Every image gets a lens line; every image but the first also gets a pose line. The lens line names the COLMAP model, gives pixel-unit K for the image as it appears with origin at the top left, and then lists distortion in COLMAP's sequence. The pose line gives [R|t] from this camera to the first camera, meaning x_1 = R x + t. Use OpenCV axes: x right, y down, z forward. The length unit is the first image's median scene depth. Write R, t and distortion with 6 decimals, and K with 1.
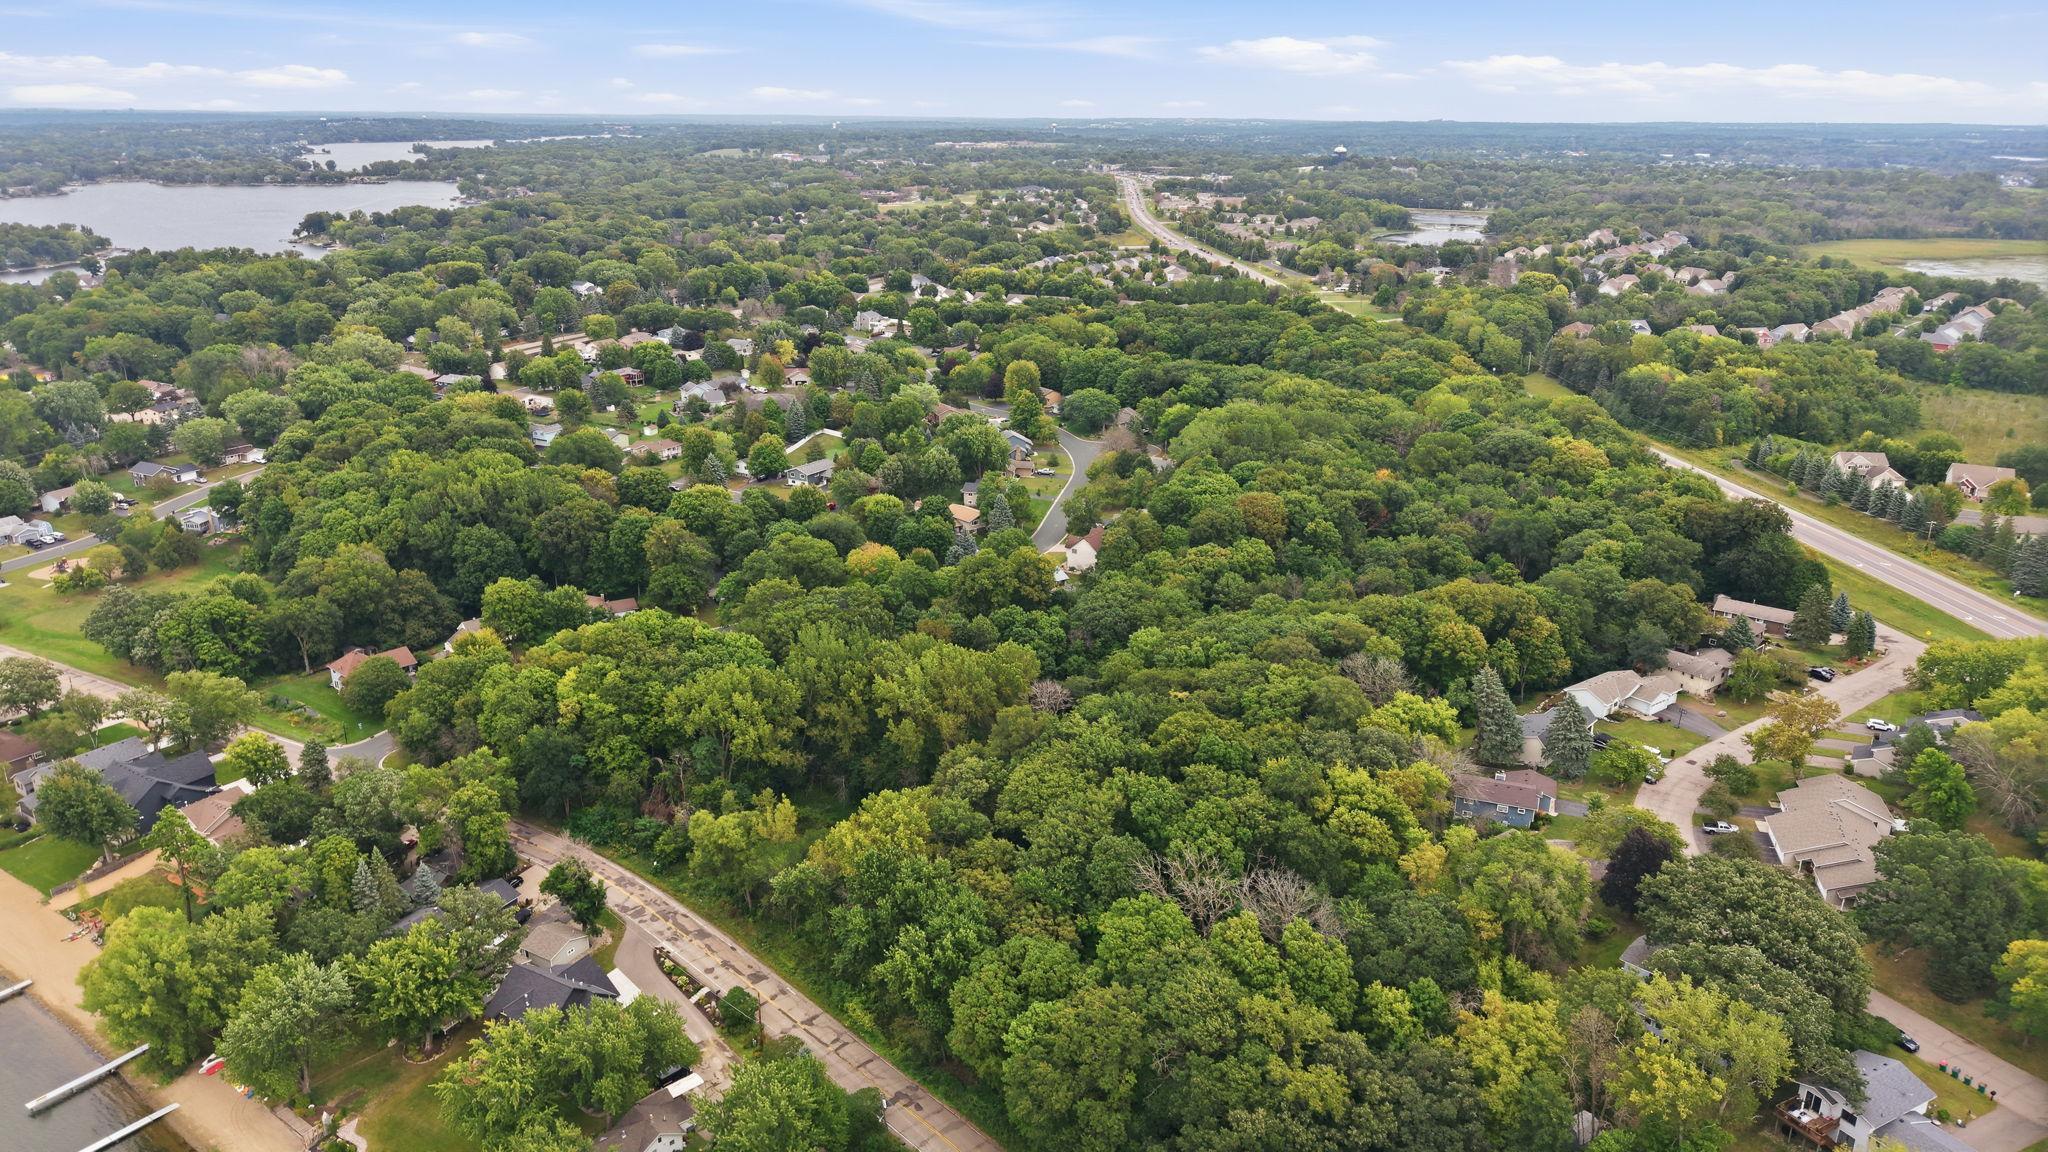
lens RADIAL K [[1471.4, 0, 975.3], [0, 1471.4, 580.3], [0, 0, 1]] dist [0.053024, -0.026462]
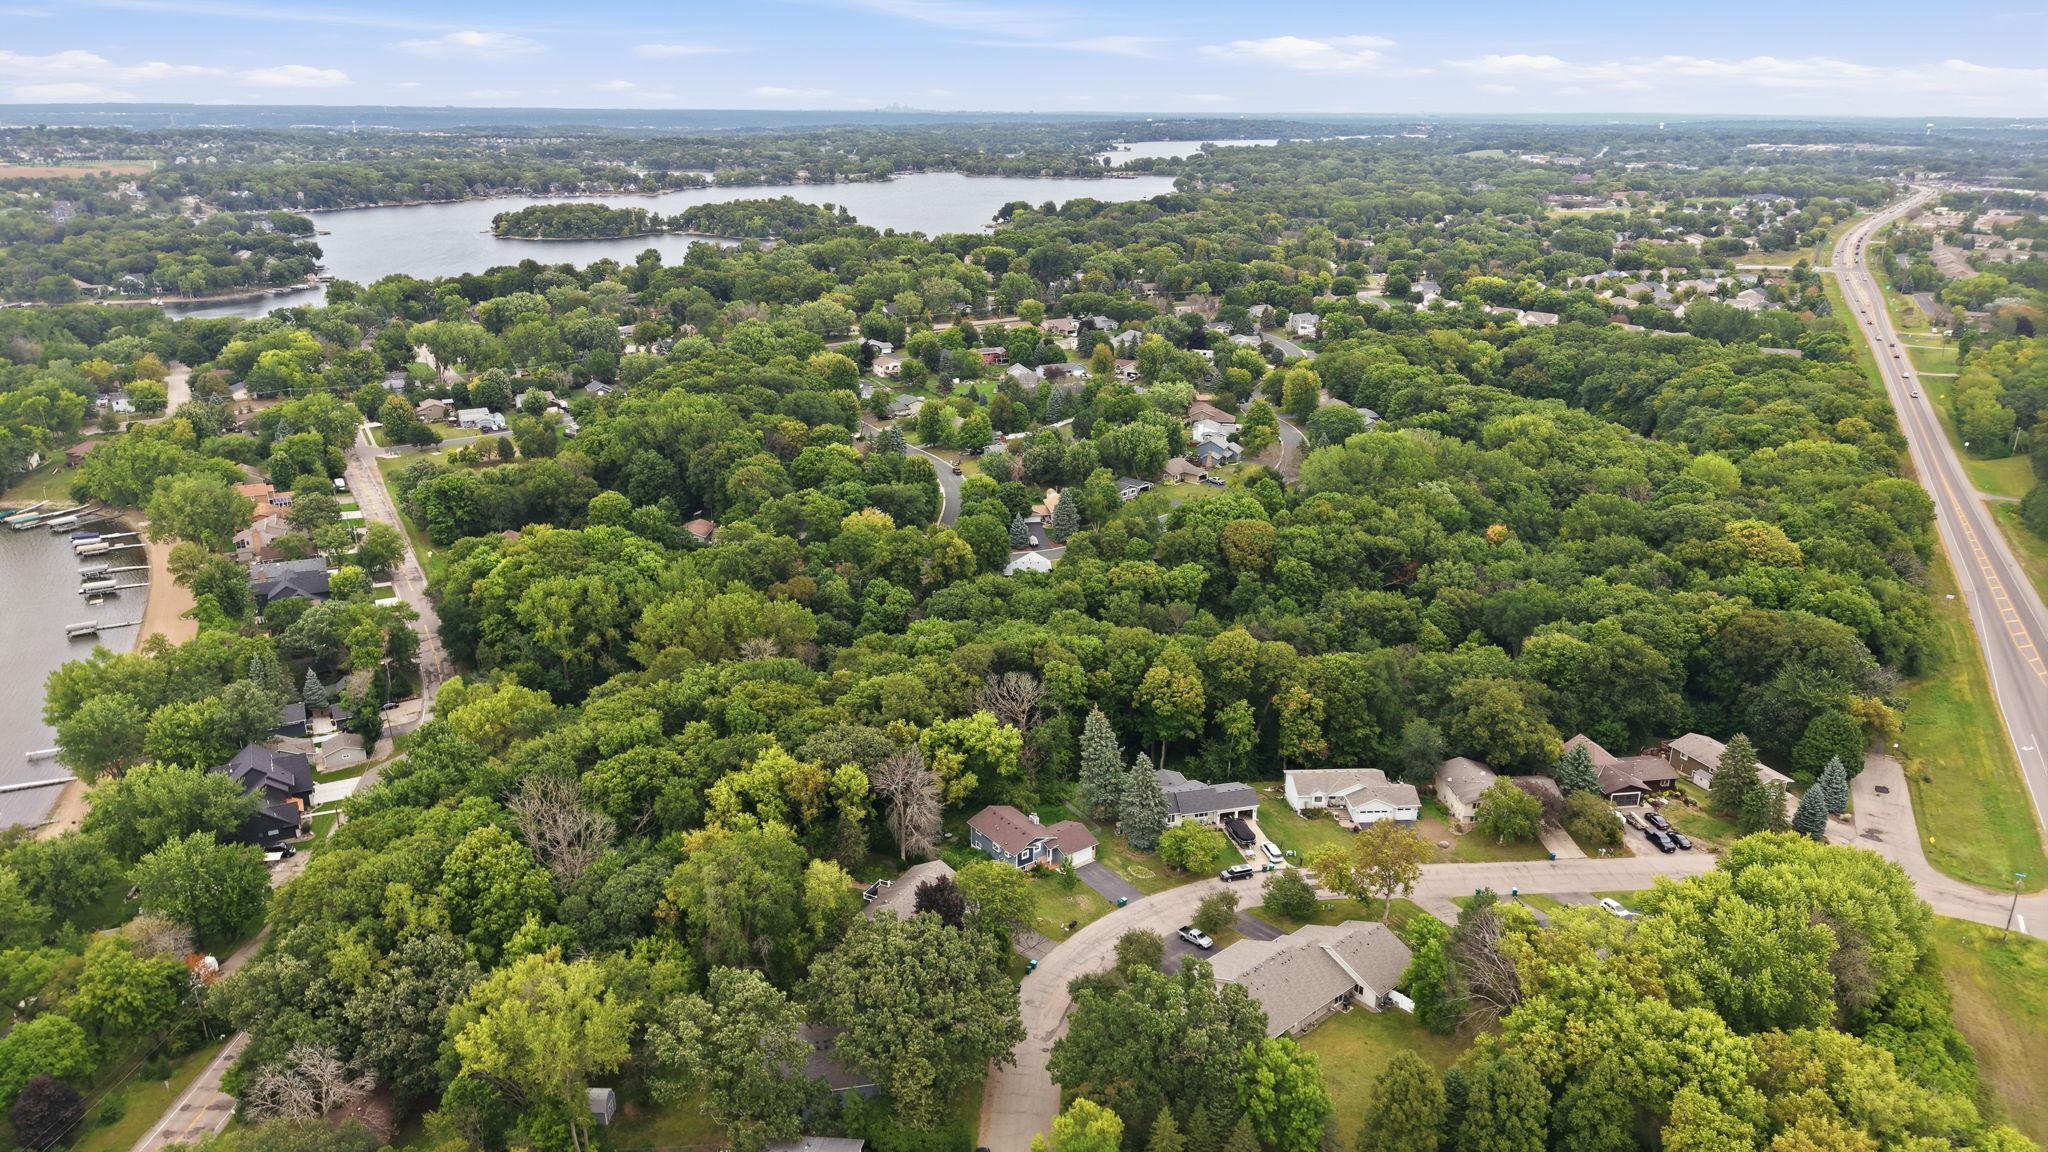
lens RADIAL K [[1471.4, 0, 975.3], [0, 1471.4, 580.3], [0, 0, 1]] dist [0.053024, -0.026462]
pose [[0.832281, 0.174492, -0.526175, 0.132370], [-0.174414, 0.983390, 0.050236, -0.009772], [0.526201, 0.049962, 0.848891, 0.029107]]
